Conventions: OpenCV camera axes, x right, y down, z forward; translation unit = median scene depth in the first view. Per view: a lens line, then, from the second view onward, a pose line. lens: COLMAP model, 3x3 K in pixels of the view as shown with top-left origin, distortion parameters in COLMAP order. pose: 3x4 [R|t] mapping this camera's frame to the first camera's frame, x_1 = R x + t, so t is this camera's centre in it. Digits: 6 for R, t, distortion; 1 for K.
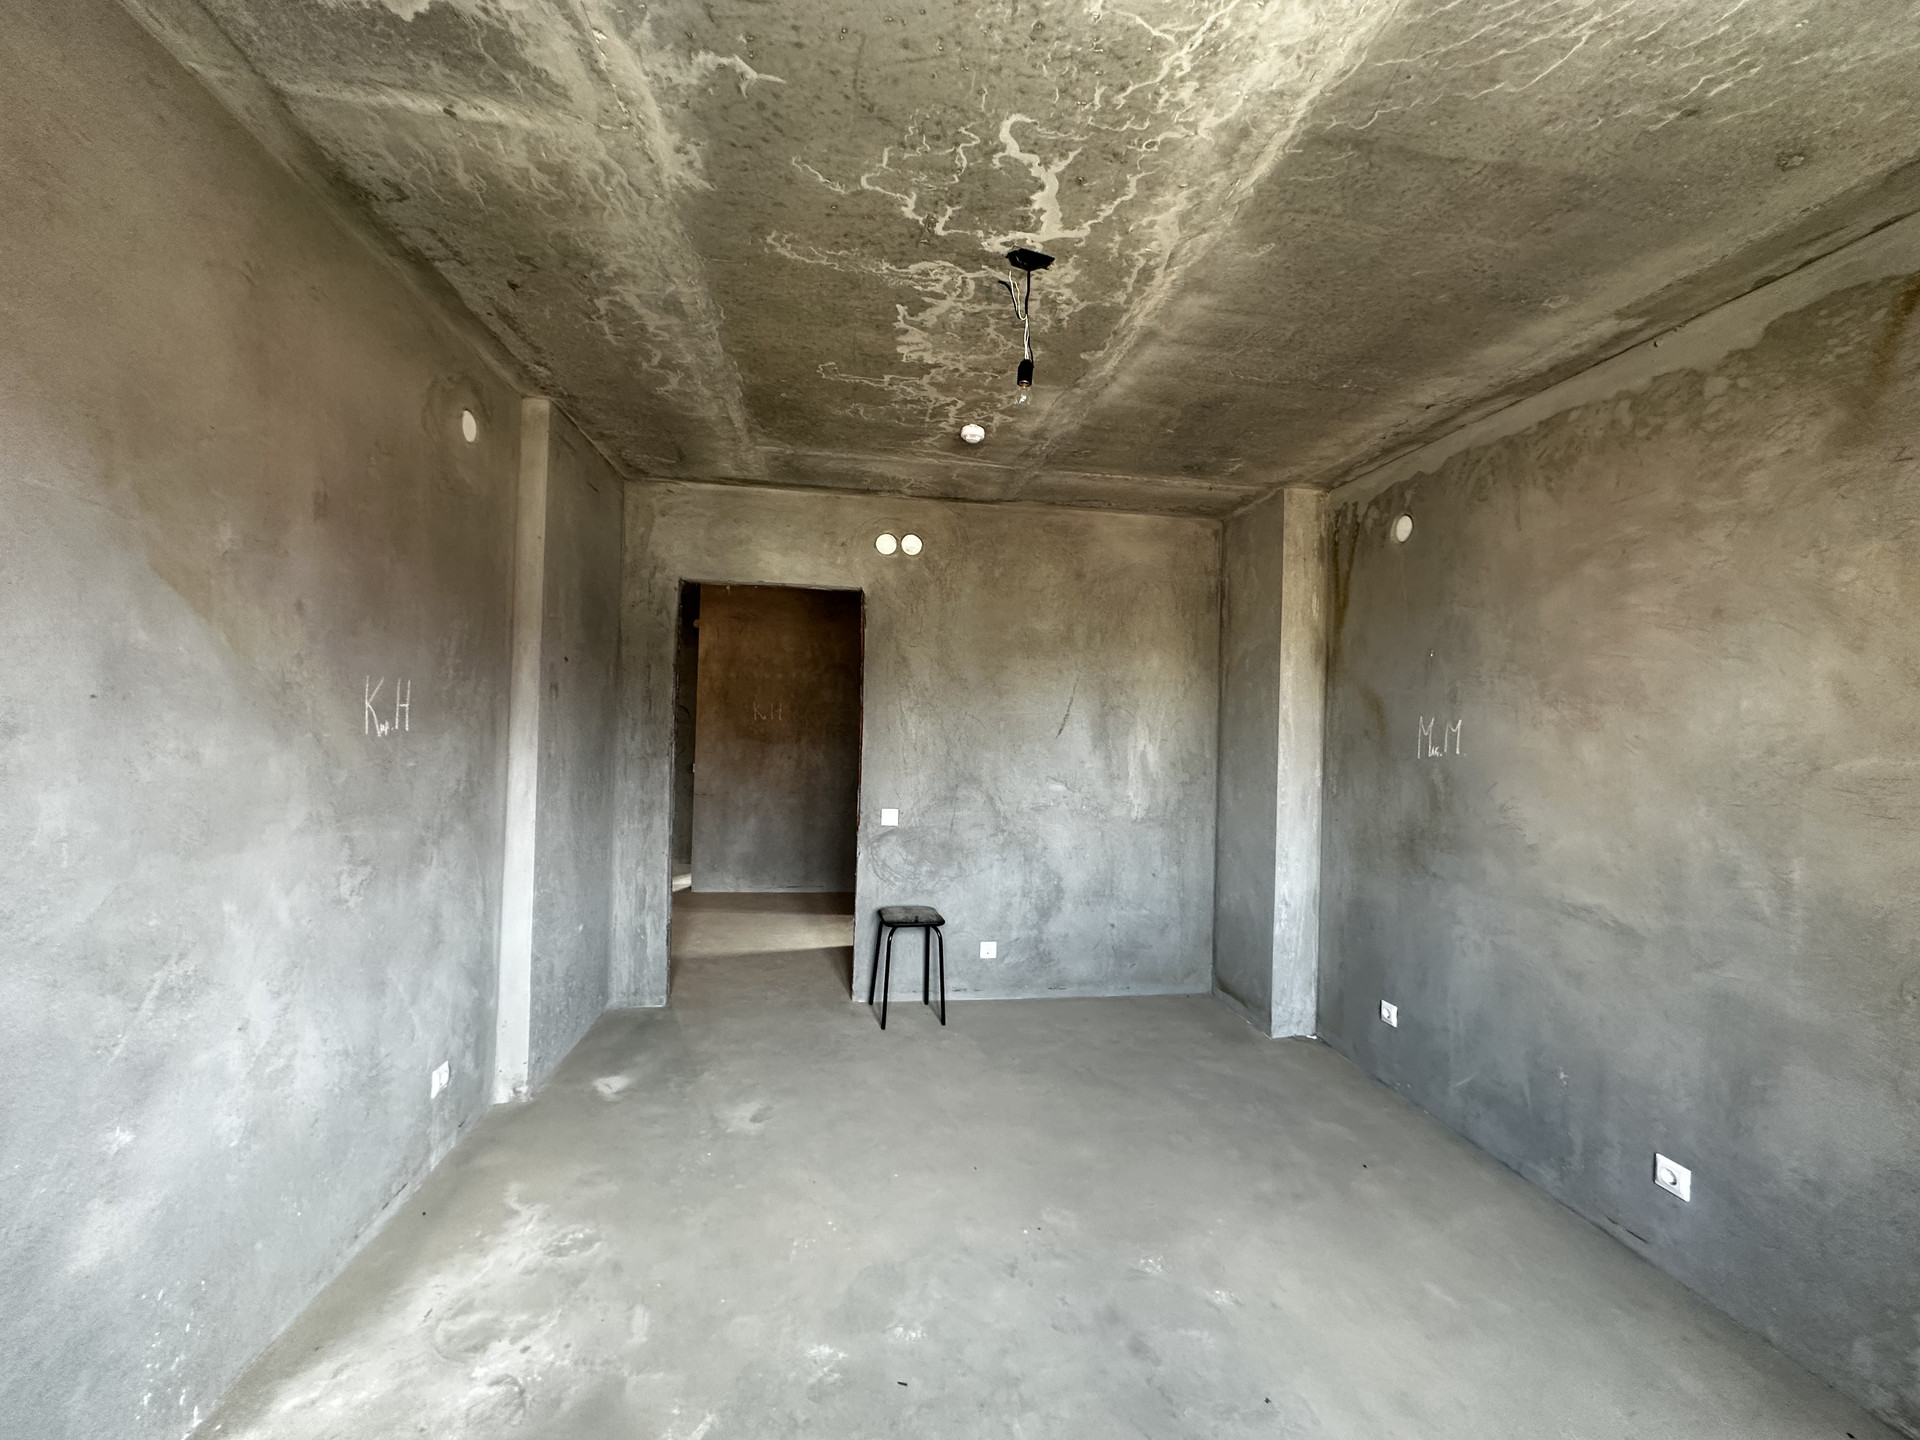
lens RADIAL K [[771.2, 0, 961.5], [0, 771.2, 717.7], [0, 0, 1]] dist [-0.000709, 0.000233]
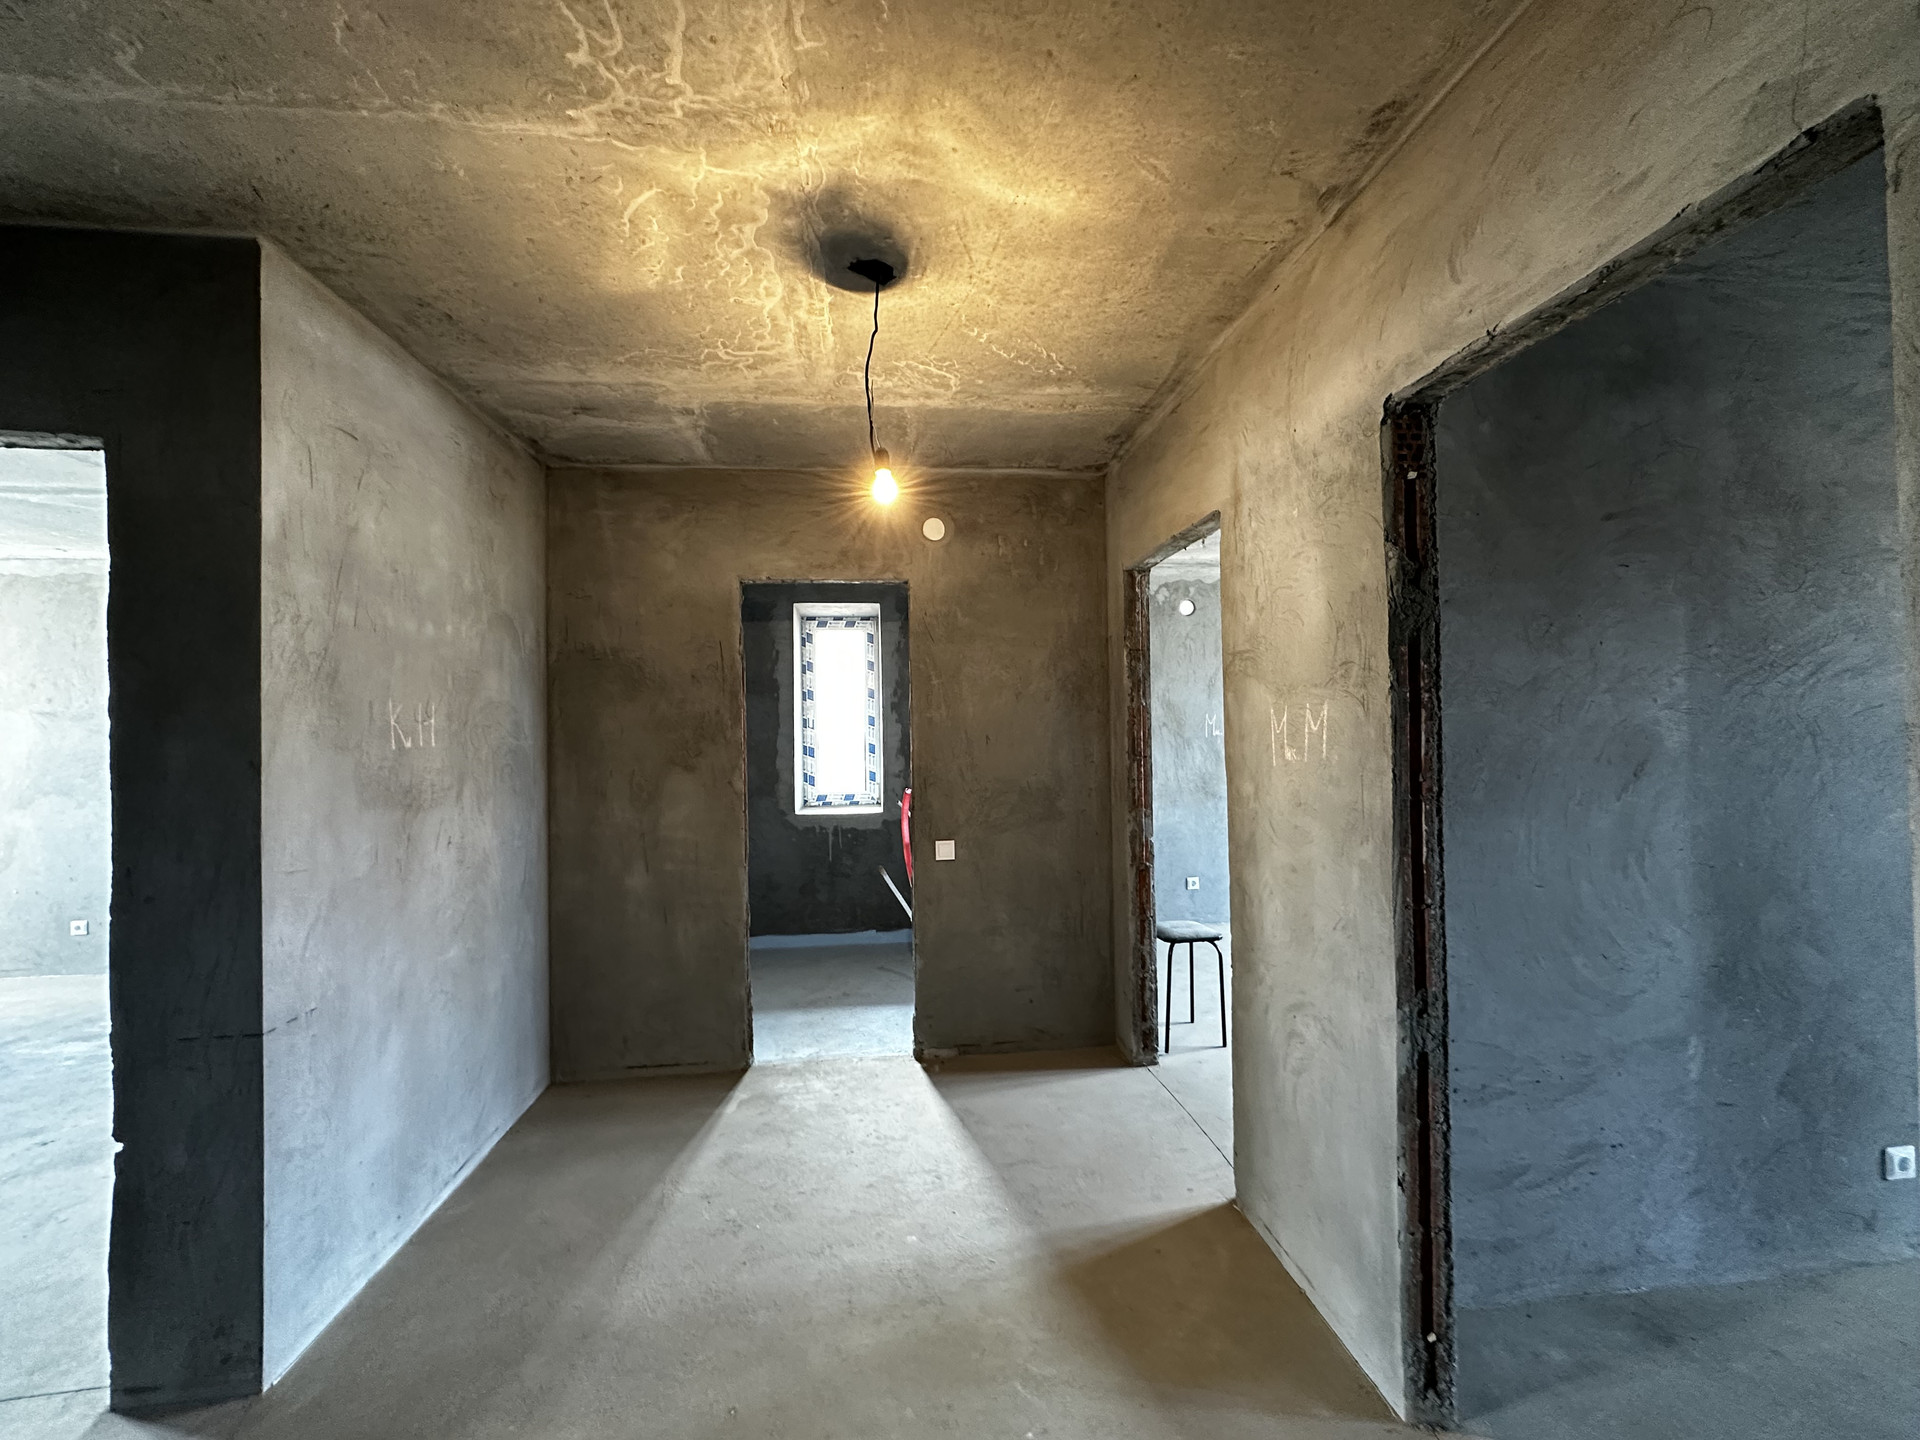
lens RADIAL K [[766.7, 0, 958.0], [0, 766.7, 716.1], [0, 0, 1]] dist [0.000726, -0.000101]
pose [[0.040273, -0.016973, 0.999045, -1.660952], [0.007072, 0.999836, 0.016702, -0.046160], [-0.999164, 0.006392, 0.040387, 2.029395]]
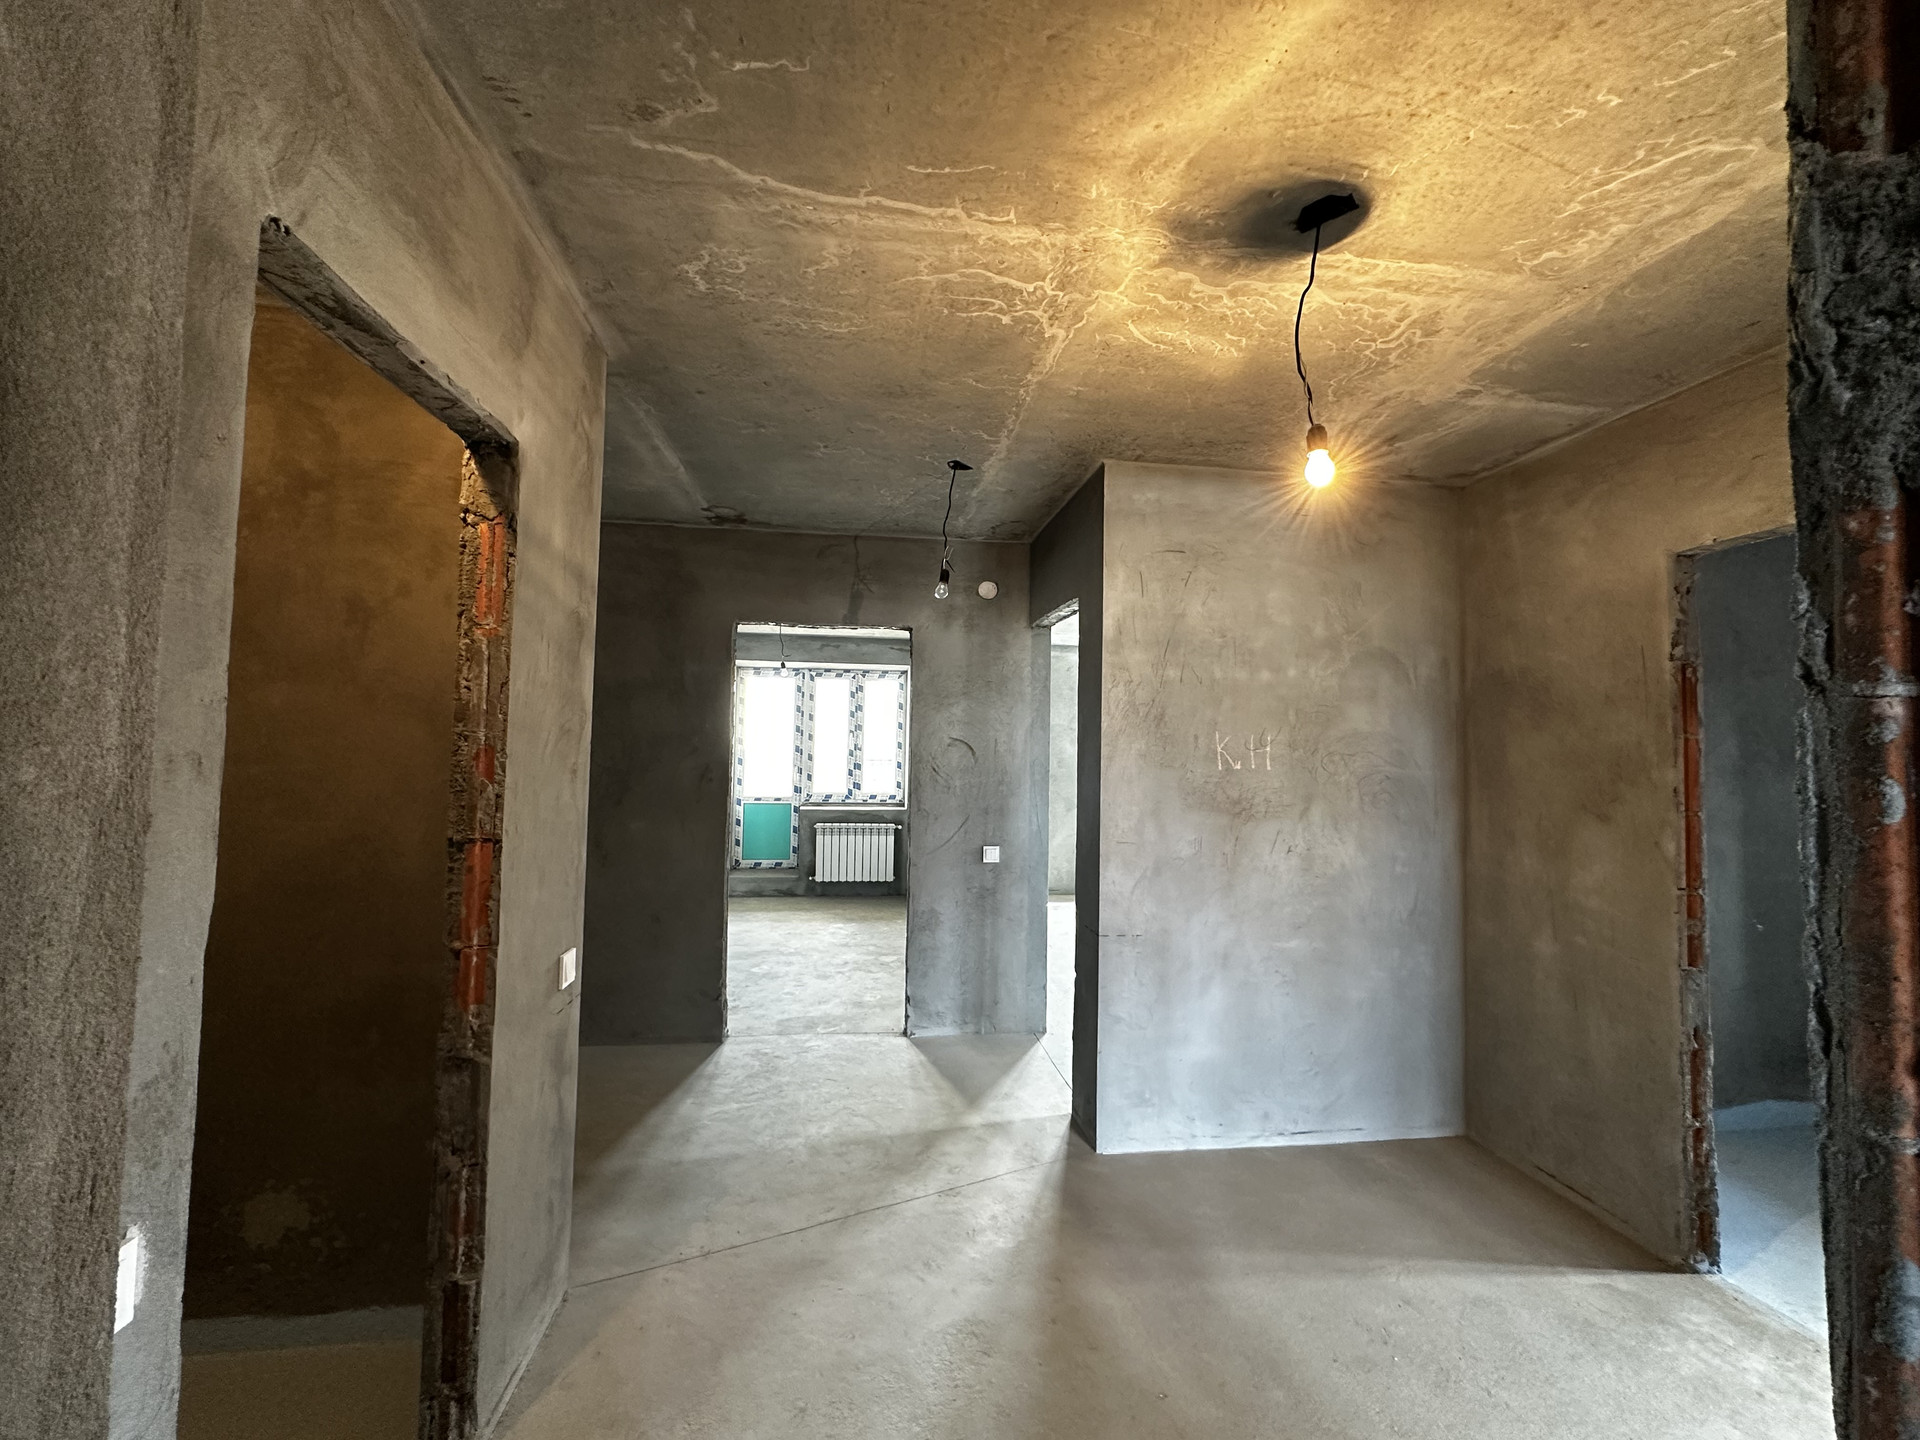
lens RADIAL K [[766.7, 0, 958.0], [0, 766.7, 716.1], [0, 0, 1]] dist [0.000726, -0.000101]
pose [[0.999853, -0.010941, -0.013178, -1.157878], [0.010504, 0.999407, -0.032787, -0.045694], [0.013529, 0.032644, 0.999375, 1.484124]]
